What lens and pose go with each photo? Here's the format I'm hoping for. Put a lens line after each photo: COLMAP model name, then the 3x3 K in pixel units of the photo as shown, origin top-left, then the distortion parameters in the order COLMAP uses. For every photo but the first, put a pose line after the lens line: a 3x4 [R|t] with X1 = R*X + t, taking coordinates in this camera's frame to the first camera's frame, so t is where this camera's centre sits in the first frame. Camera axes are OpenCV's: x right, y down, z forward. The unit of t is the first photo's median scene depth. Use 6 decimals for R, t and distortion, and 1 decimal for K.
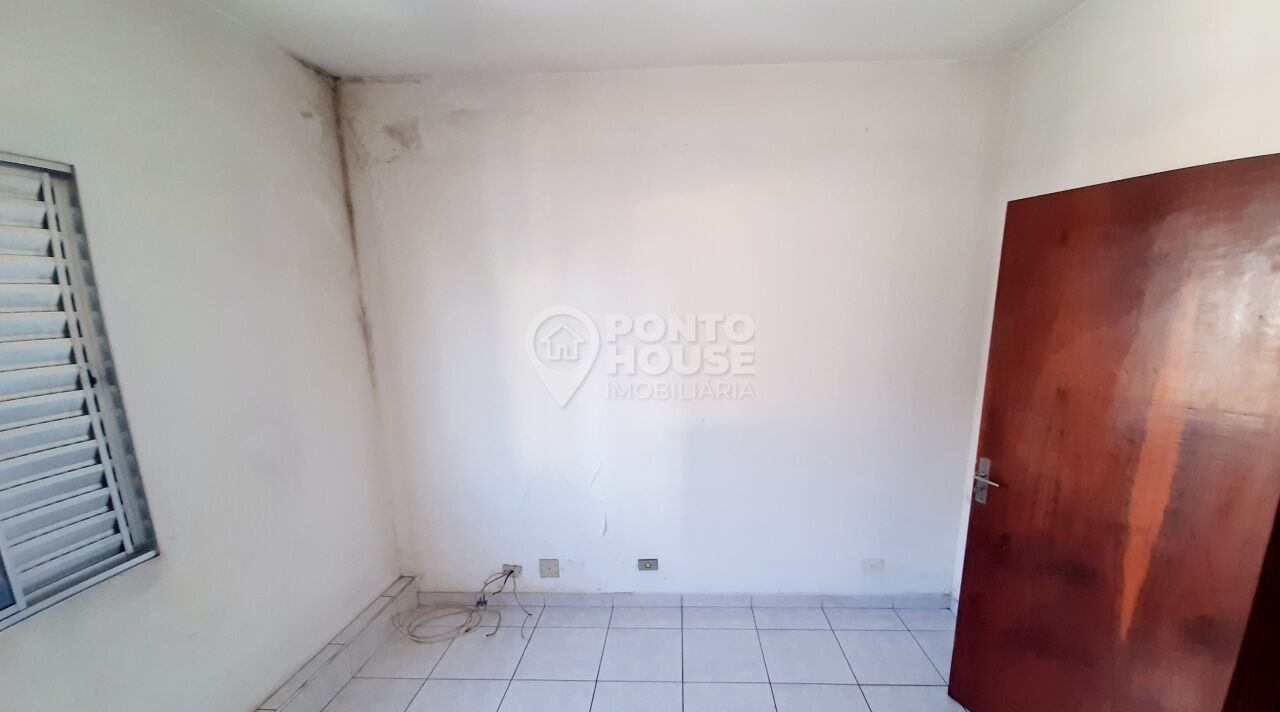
lens RADIAL K [[505.3, 0, 656.7], [0, 505.3, 424.6], [0, 0, 1]] dist [0.017042, -0.019434]
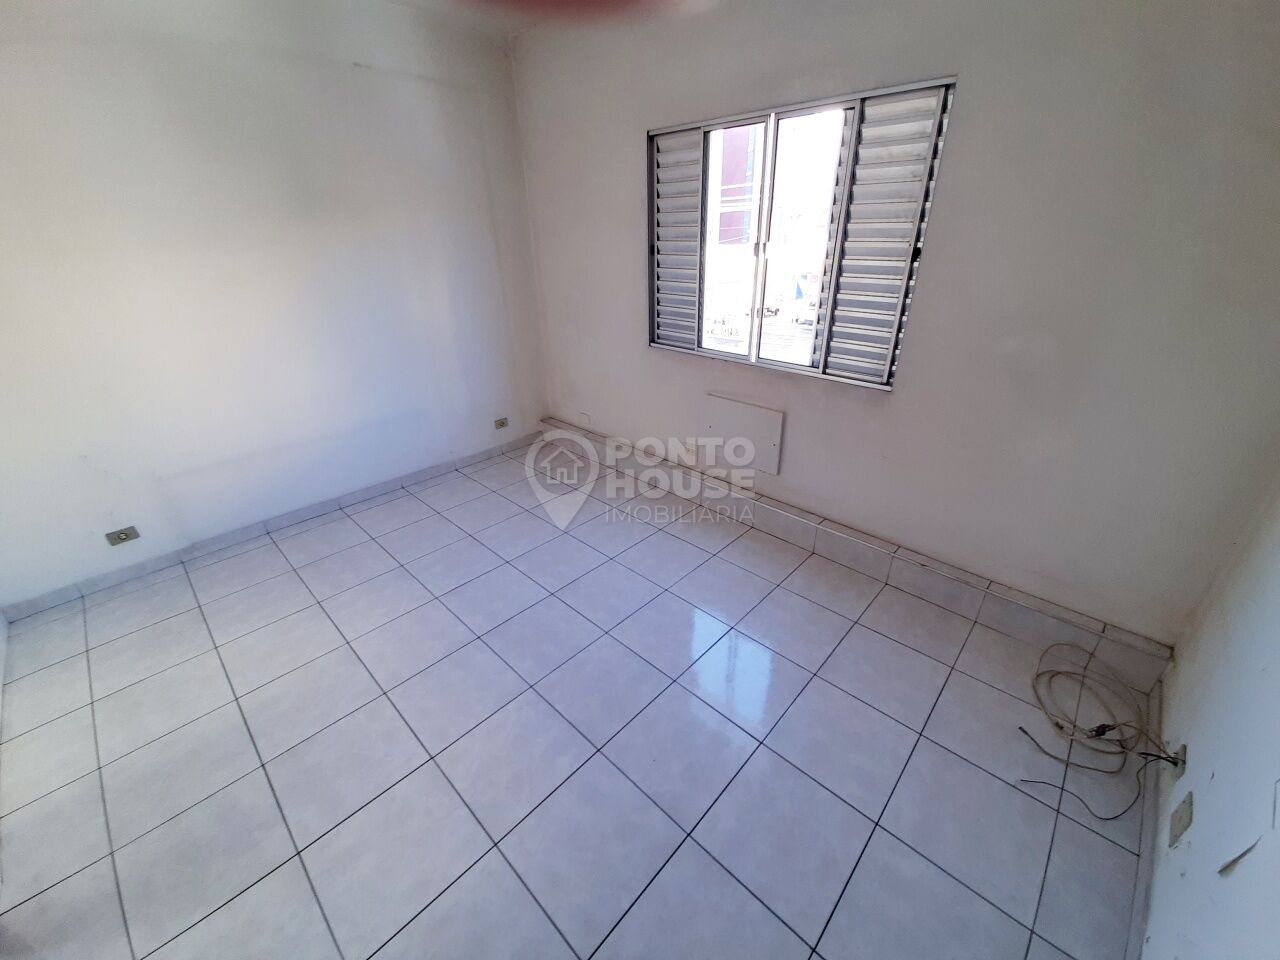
lens RADIAL K [[503.9, 0, 652.8], [0, 503.9, 481.7], [0, 0, 1]] dist [0.015741, -0.016810]
pose [[-0.655731, 0.358732, -0.664325, 0.325073], [-0.139259, 0.807341, 0.573417, -0.169625], [0.742040, 0.468520, -0.479443, 0.835856]]
